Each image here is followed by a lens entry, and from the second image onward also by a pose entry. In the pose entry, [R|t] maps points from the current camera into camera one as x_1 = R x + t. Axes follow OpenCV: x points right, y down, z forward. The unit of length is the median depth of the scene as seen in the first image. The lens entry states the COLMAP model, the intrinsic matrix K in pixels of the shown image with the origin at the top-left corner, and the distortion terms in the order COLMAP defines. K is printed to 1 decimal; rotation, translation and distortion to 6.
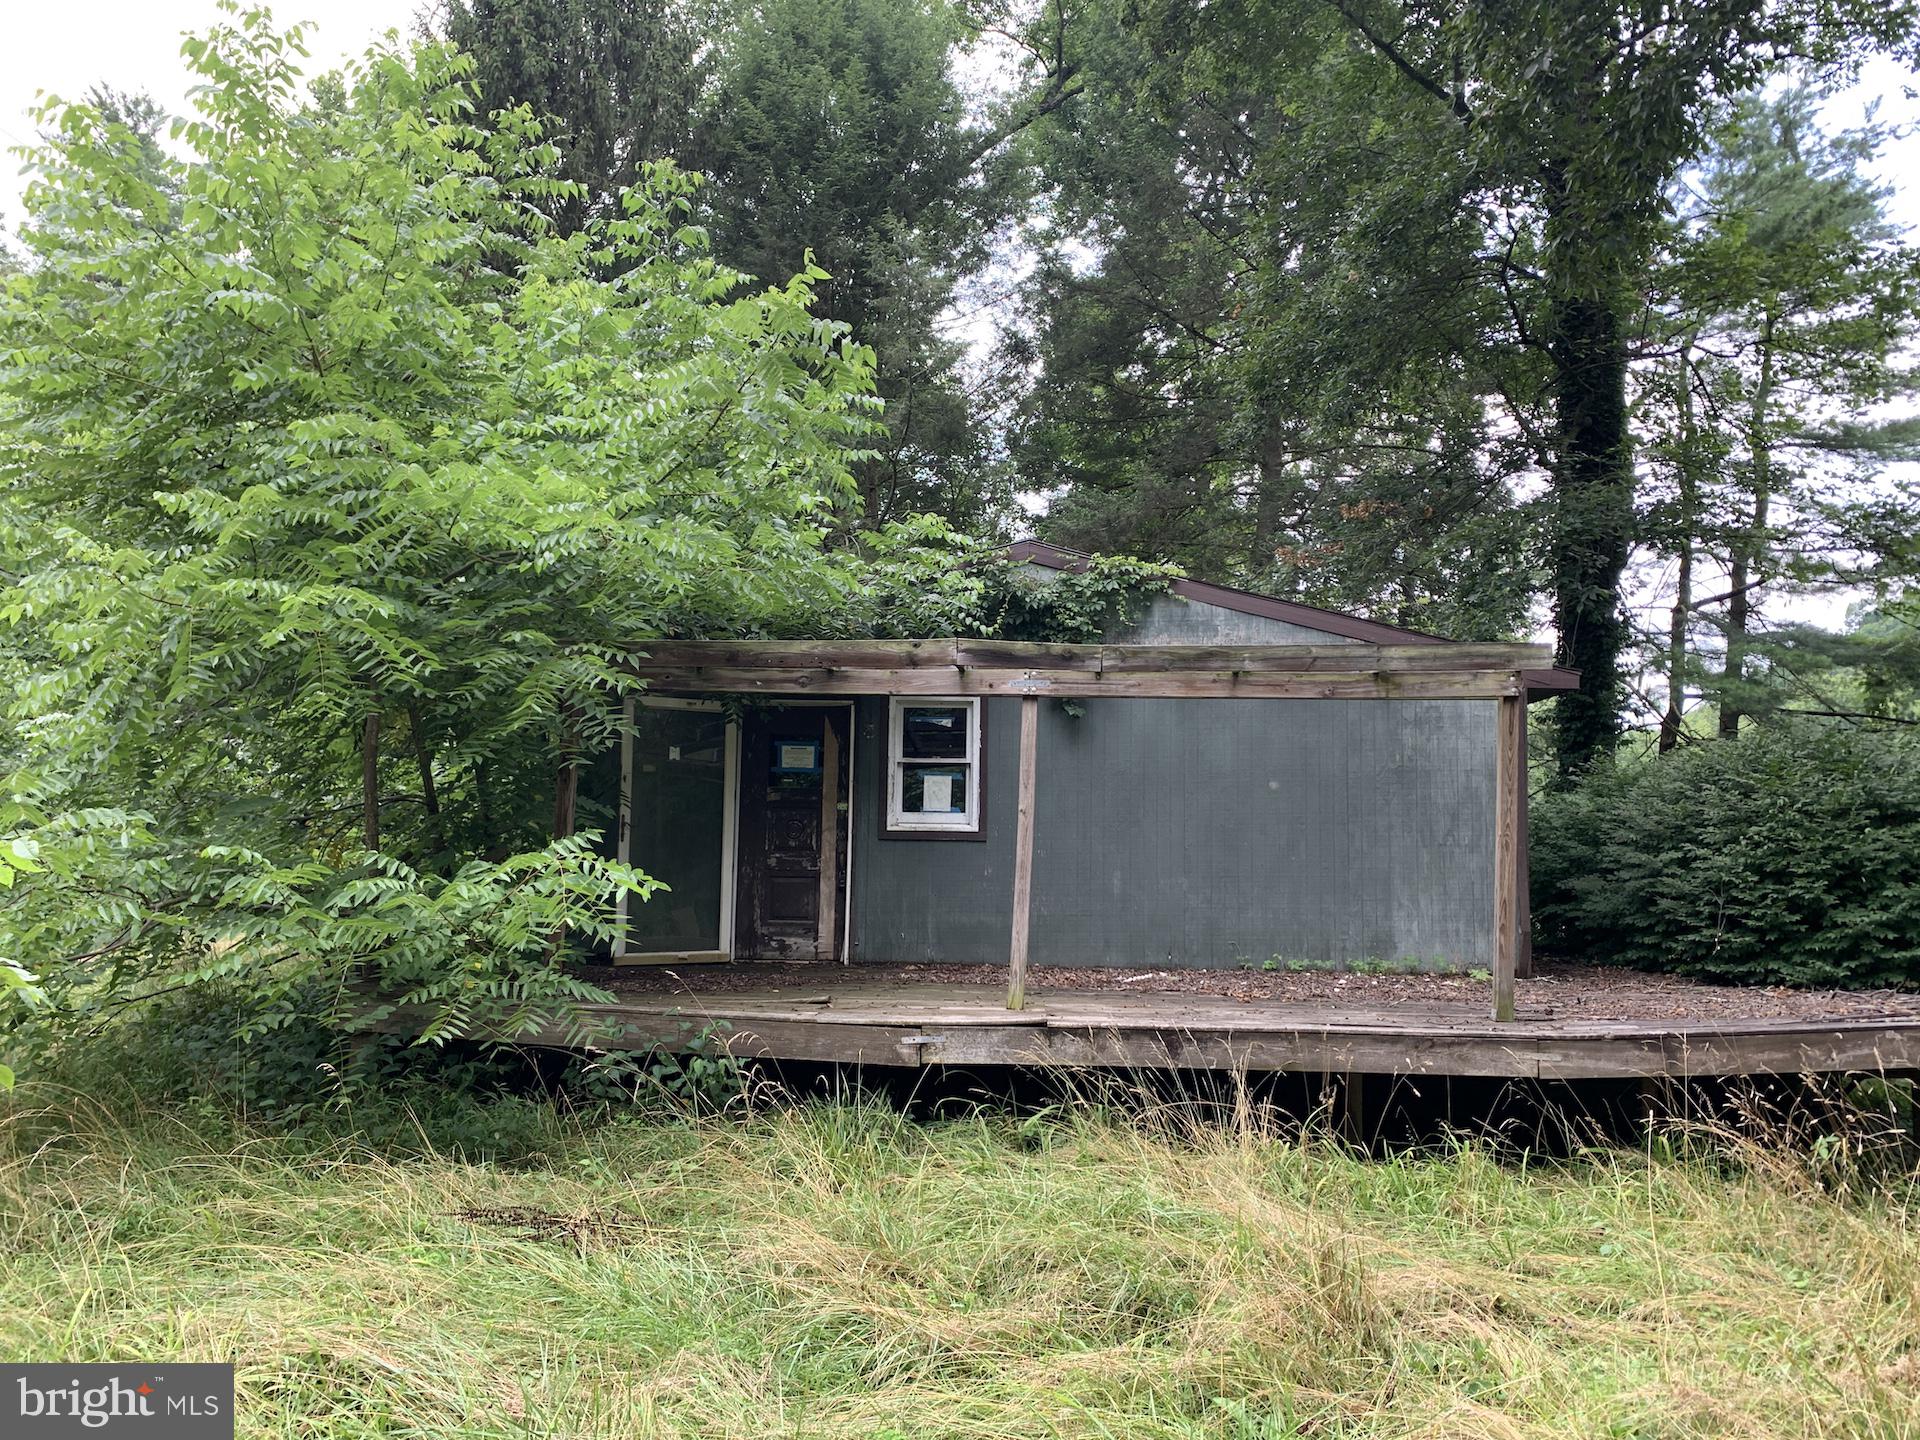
lens RADIAL K [[1450.8, 0, 962.0], [0, 1450.8, 714.9], [0, 0, 1]] dist [0.006971, -0.009522]
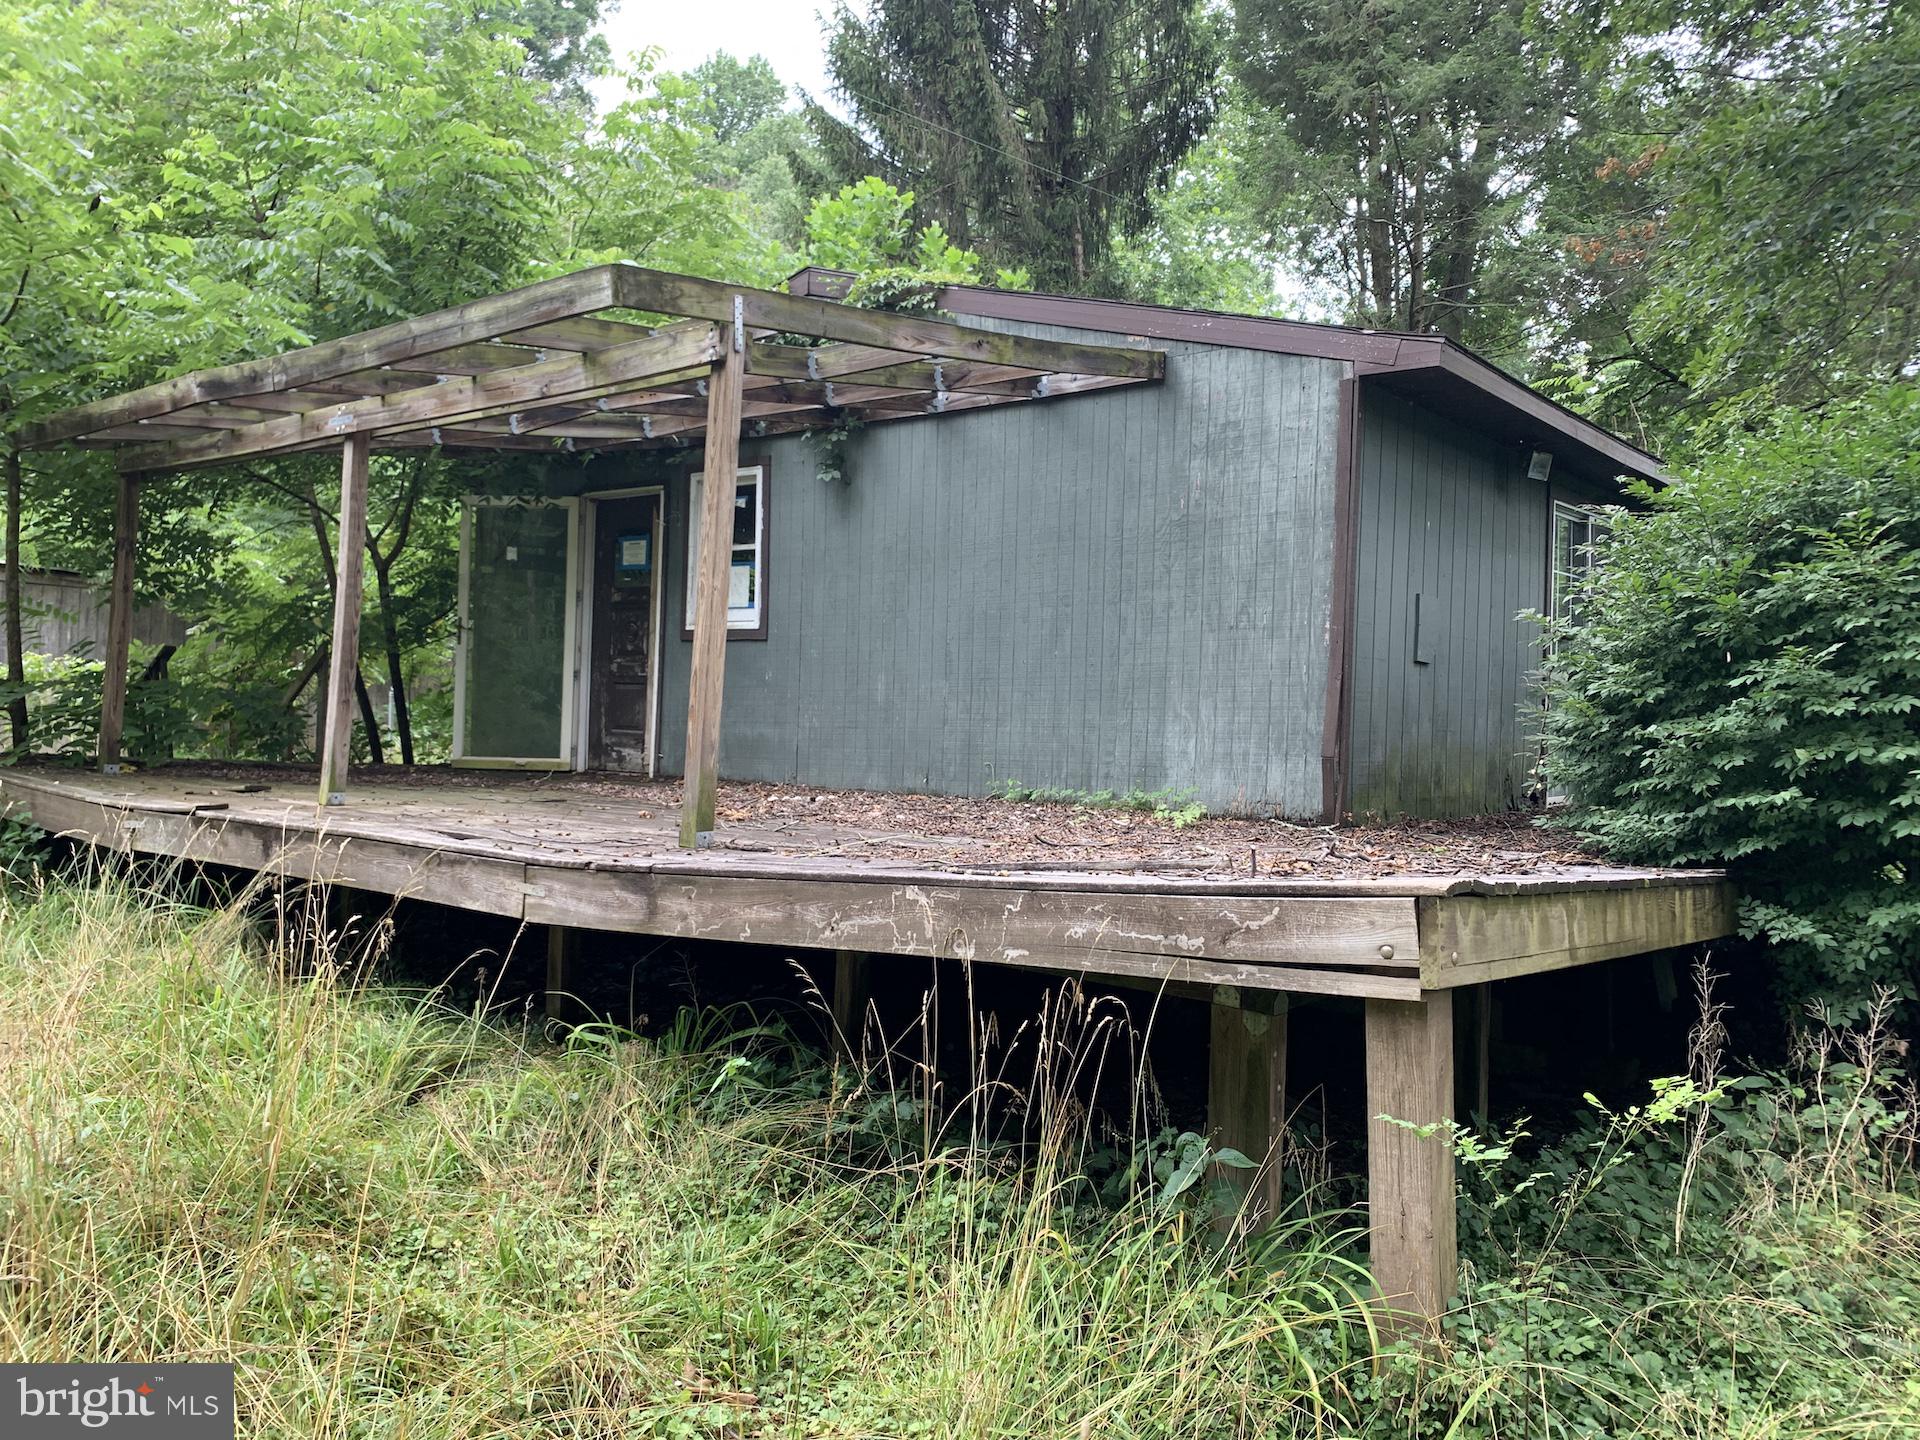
lens RADIAL K [[1450.8, 0, 959.8], [0, 1450.8, 724.6], [0, 0, 1]] dist [0.006971, -0.009522]
pose [[0.834878, 0.012171, -0.550301, 0.593118], [0.040172, 0.995742, 0.082969, 0.072530], [0.548968, -0.091375, 0.830834, 0.361048]]
